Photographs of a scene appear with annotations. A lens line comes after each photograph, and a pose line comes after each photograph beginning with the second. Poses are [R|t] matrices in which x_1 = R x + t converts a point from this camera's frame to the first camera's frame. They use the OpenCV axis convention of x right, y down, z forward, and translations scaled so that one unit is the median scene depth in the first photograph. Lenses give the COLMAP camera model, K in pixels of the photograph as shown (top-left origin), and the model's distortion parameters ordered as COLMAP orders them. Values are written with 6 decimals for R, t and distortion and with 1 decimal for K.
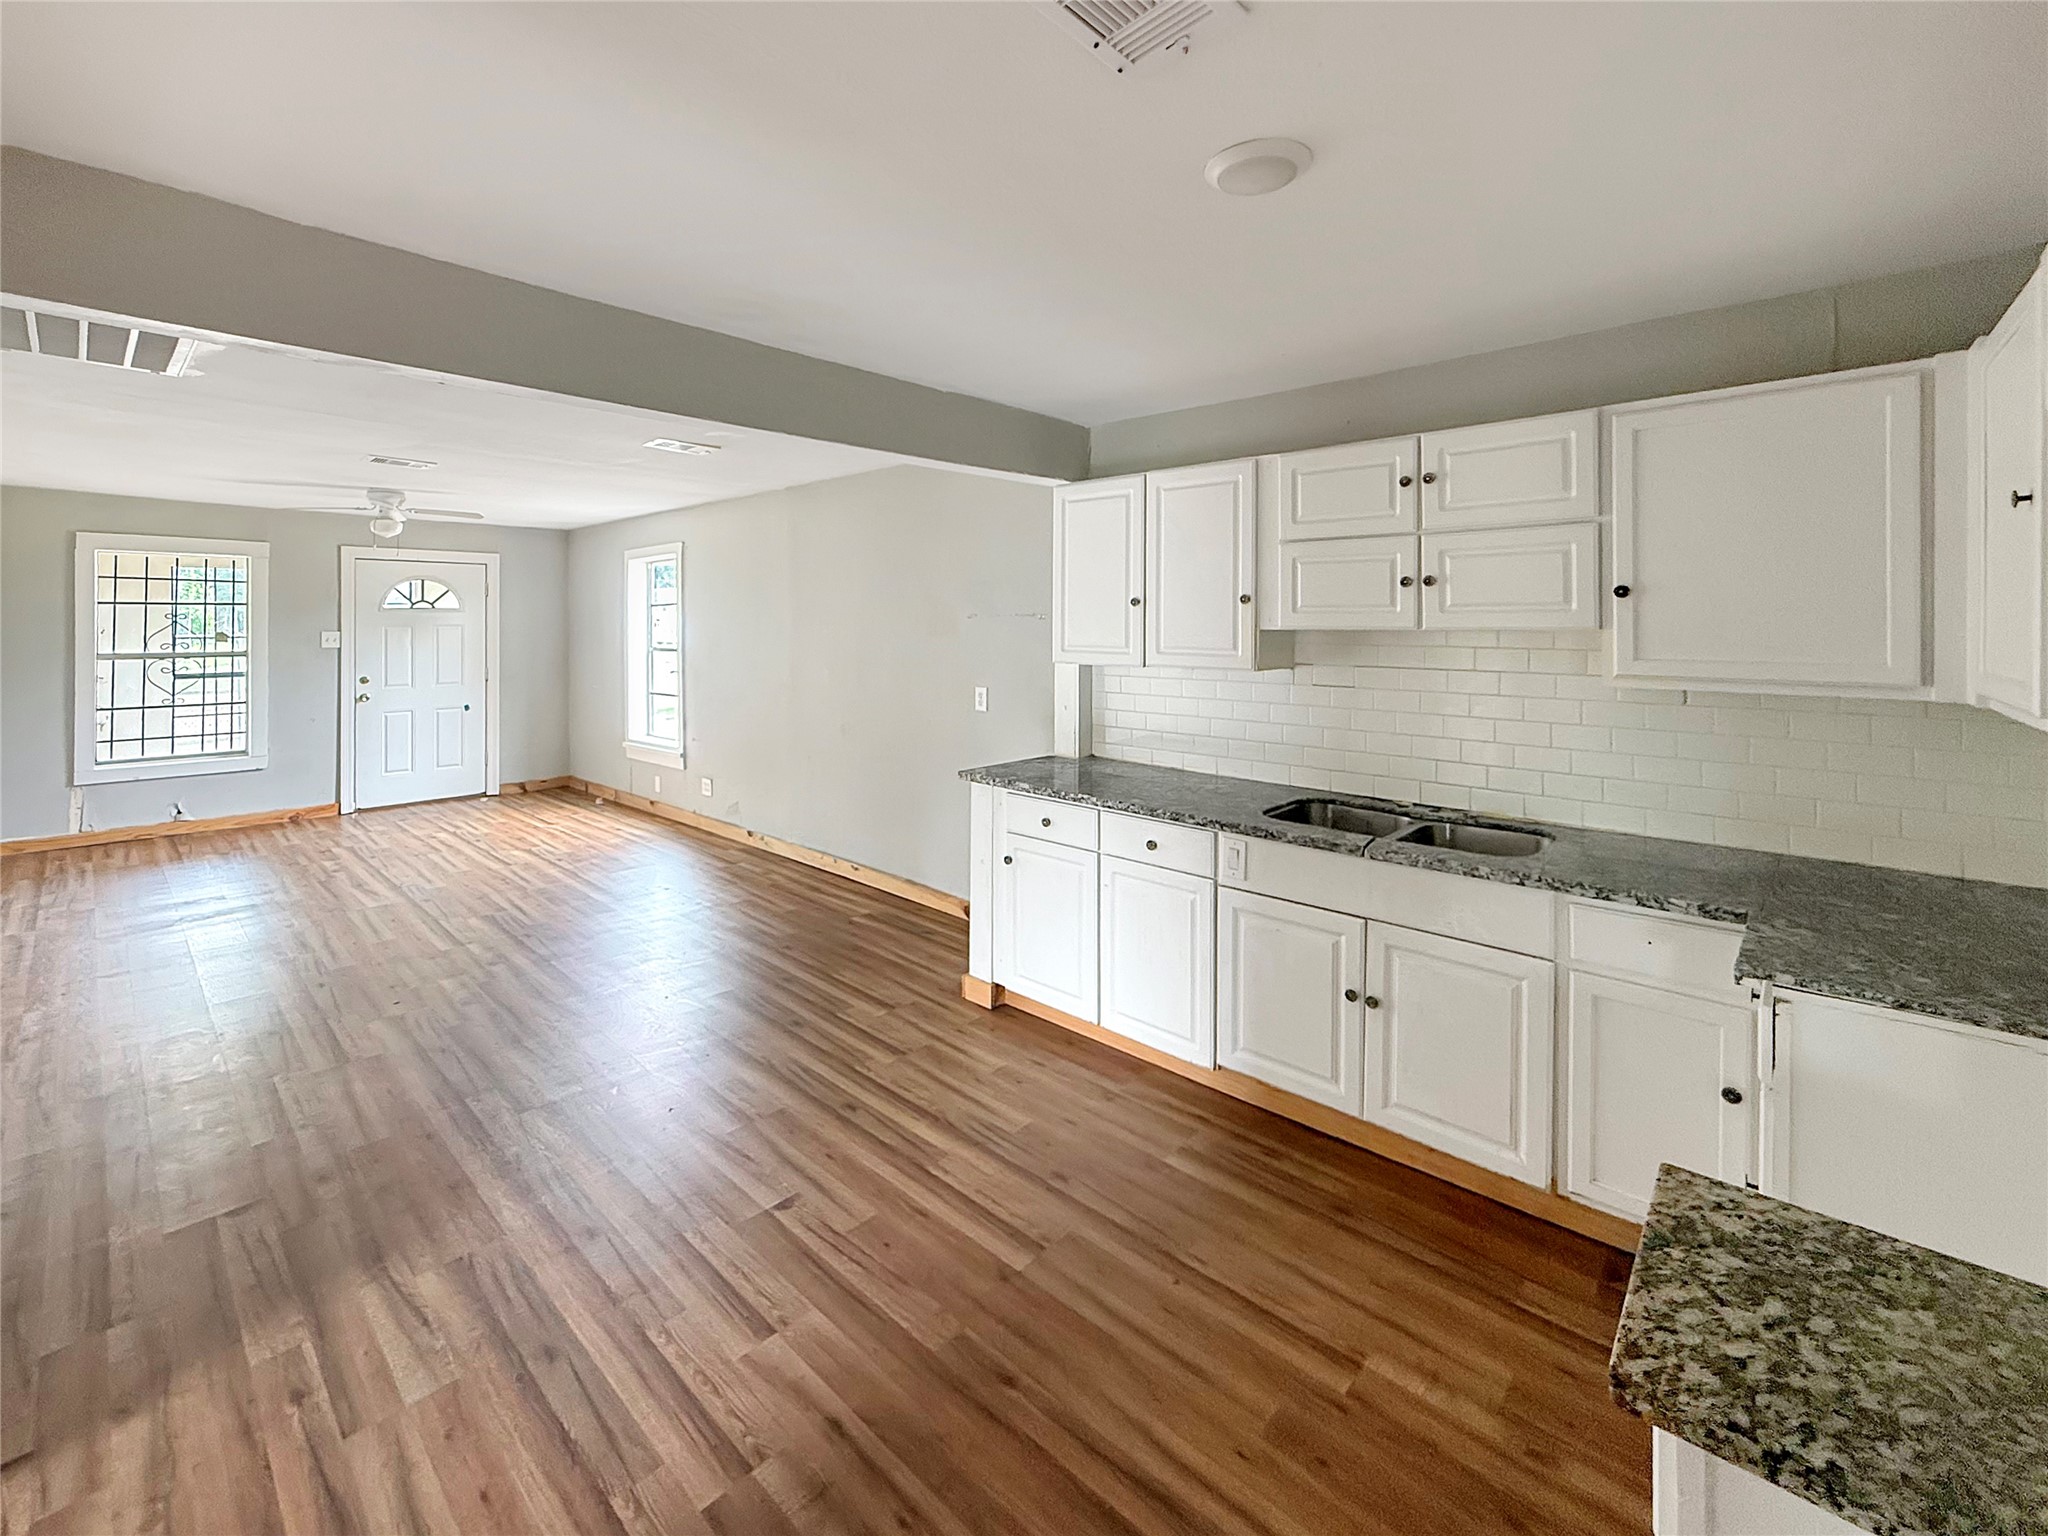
lens RADIAL K [[879.7, 0, 1042.7], [0, 879.7, 659.4], [0, 0, 1]] dist [-0.000359, 0.000459]
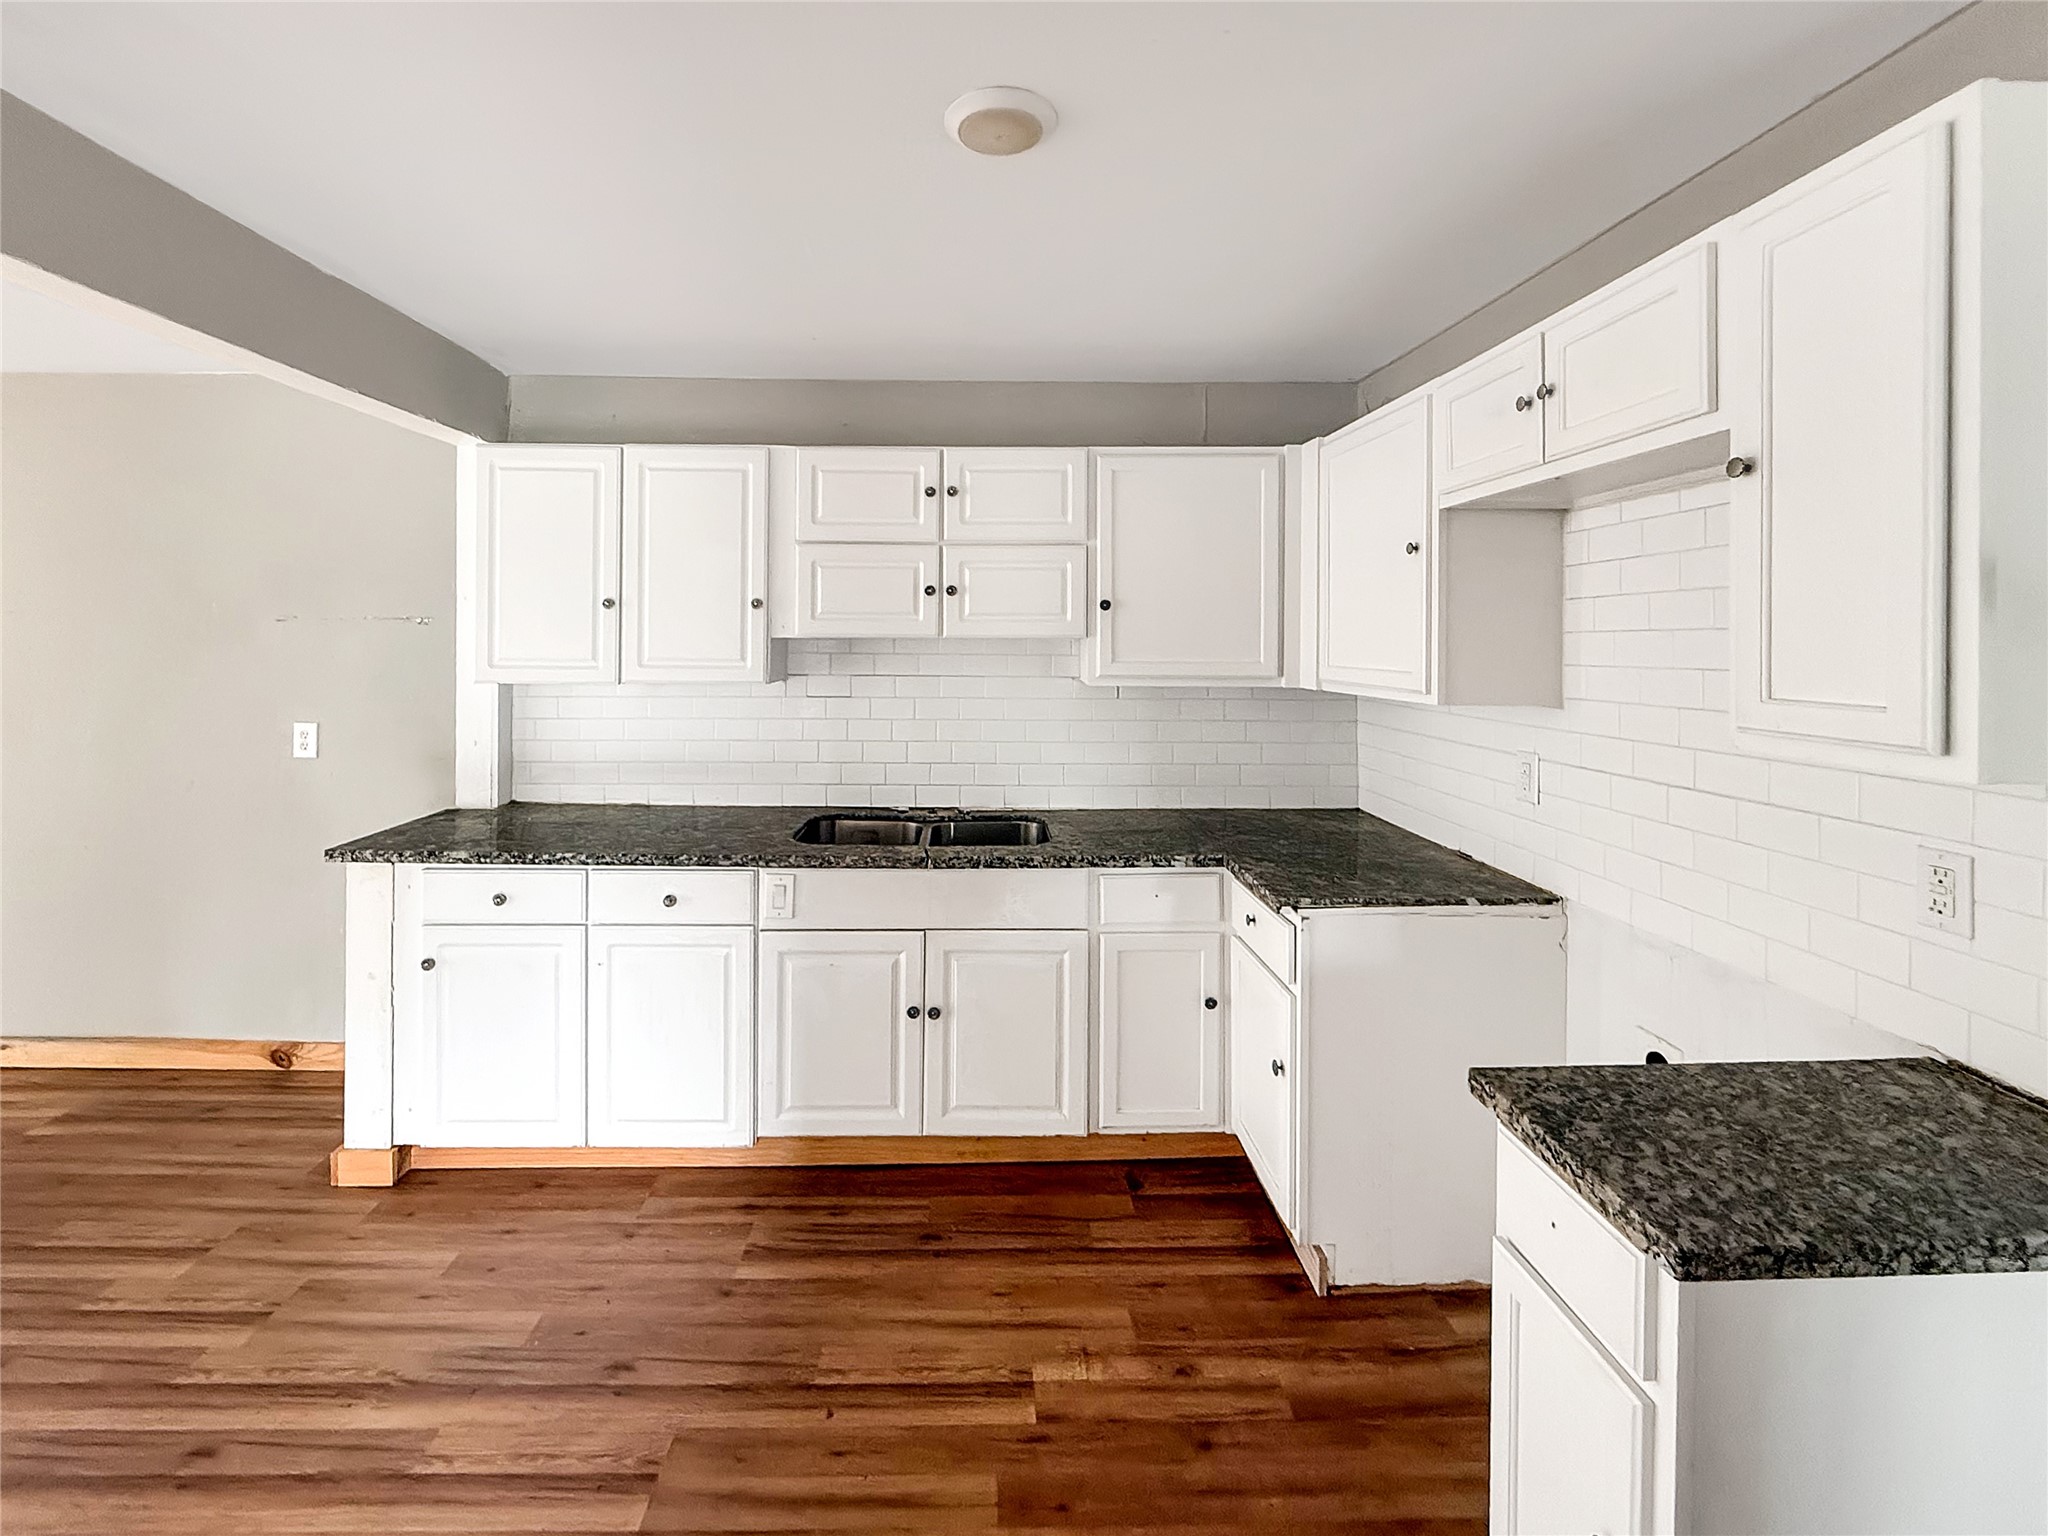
lens RADIAL K [[879.7, 0, 1042.7], [0, 879.7, 659.4], [0, 0, 1]] dist [-0.000359, 0.000459]
pose [[0.729840, -0.017784, 0.683386, -0.190809], [0.025393, 0.999677, -0.001104, -0.004049], [-0.683146, 0.018159, 0.730056, 0.171750]]
